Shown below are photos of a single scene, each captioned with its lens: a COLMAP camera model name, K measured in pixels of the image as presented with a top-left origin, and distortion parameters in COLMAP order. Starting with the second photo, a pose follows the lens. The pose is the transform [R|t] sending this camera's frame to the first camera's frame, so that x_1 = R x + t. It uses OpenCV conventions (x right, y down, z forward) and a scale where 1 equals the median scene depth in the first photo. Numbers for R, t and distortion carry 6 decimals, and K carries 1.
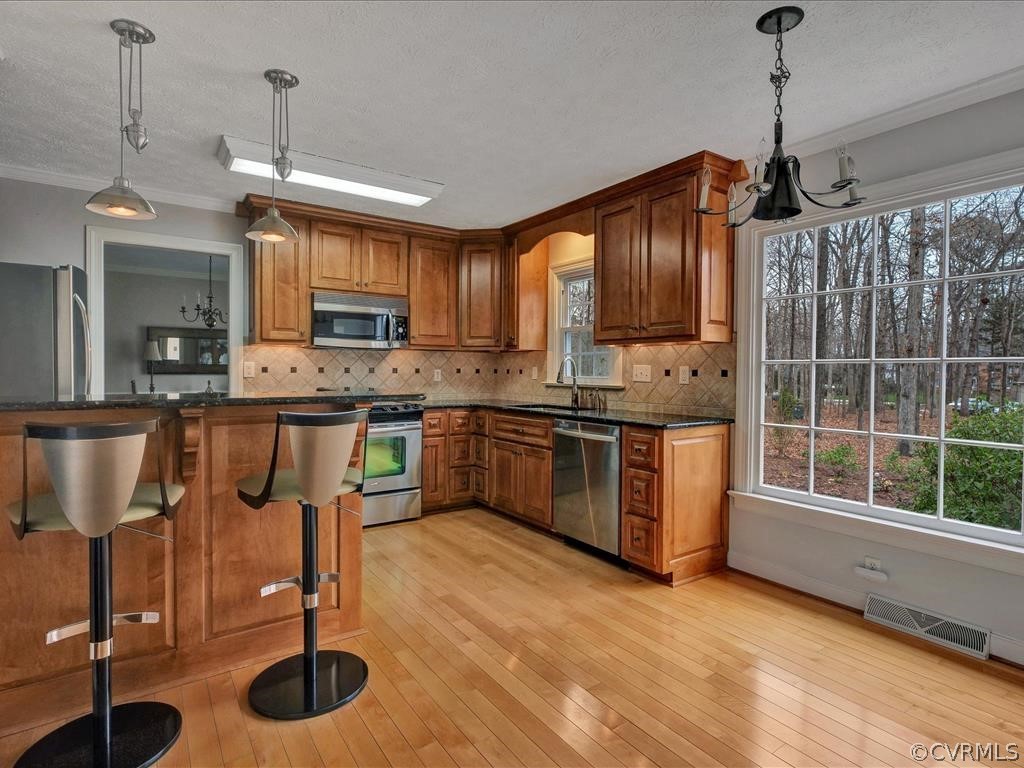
lens RADIAL K [[533.9, 0, 510.6], [0, 533.9, 378.1], [0, 0, 1]] dist [-0.001356, -0.000099]
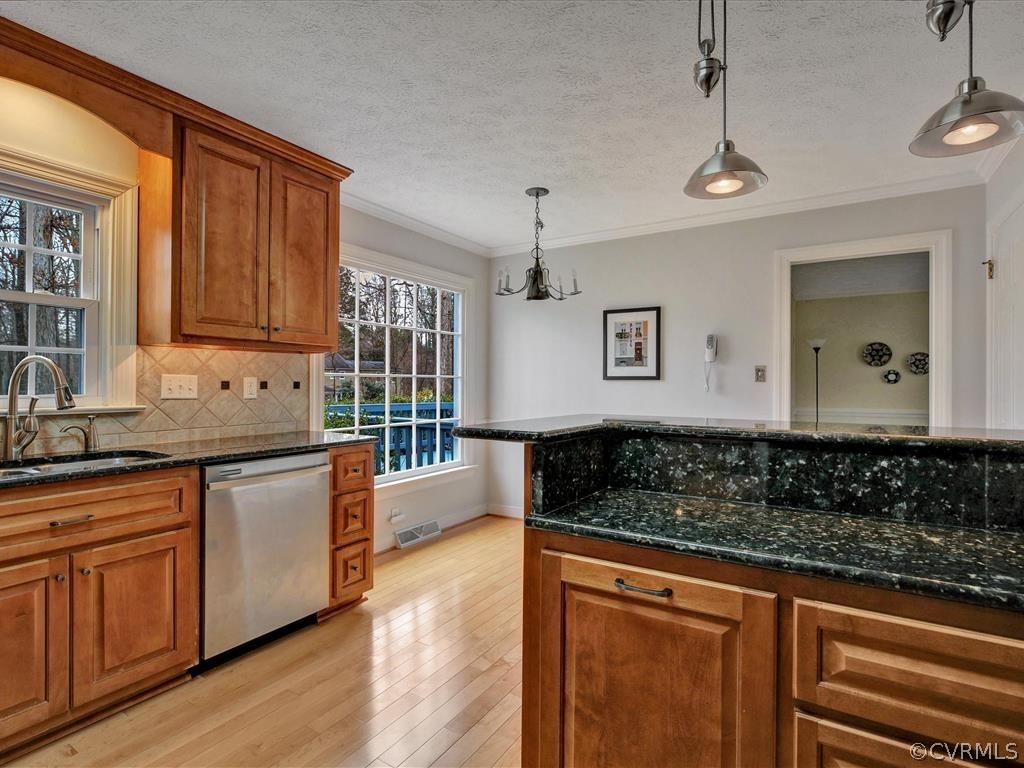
lens RADIAL K [[533.9, 0, 510.6], [0, 533.9, 378.1], [0, 0, 1]] dist [-0.001356, -0.000099]
pose [[-0.393692, -0.002600, 0.919239, -0.485222], [0.004957, 0.999975, 0.004951, -0.018545], [-0.919229, 0.006506, -0.393669, 0.770759]]
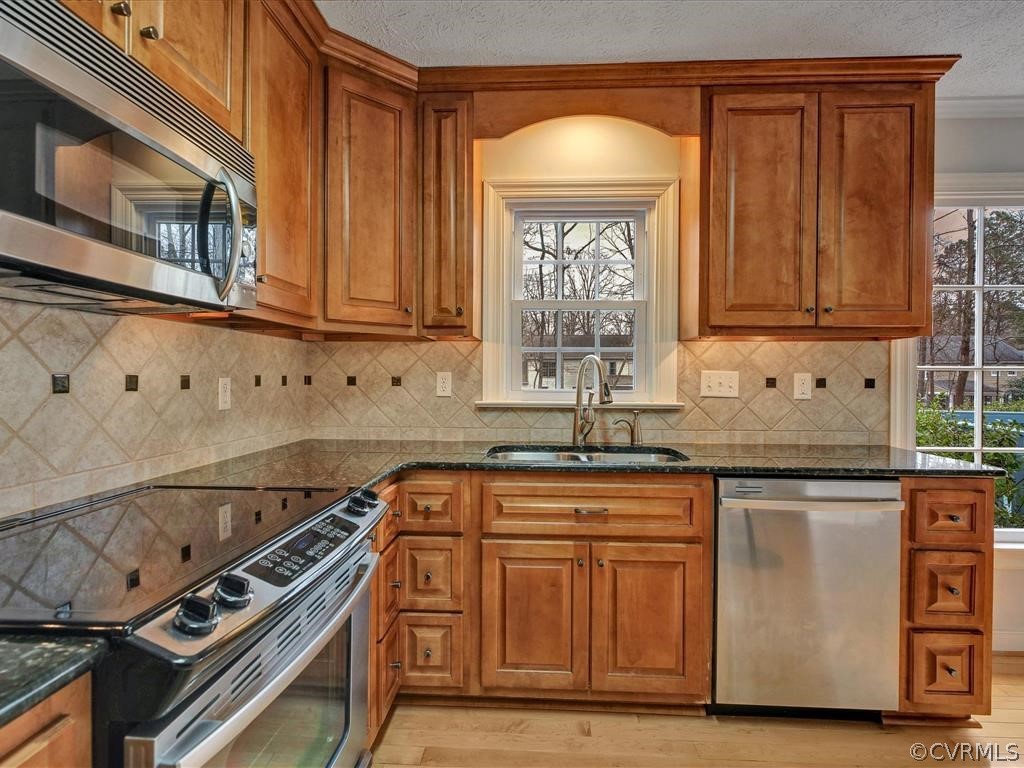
lens RADIAL K [[536.1, 0, 506.4], [0, 536.1, 379.4], [0, 0, 1]] dist [-0.005050, 0.001109]
pose [[0.614462, -0.008750, 0.788898, -0.359613], [0.010444, 0.999941, 0.002956, -0.016373], [-0.788877, 0.006423, 0.614517, 0.709691]]
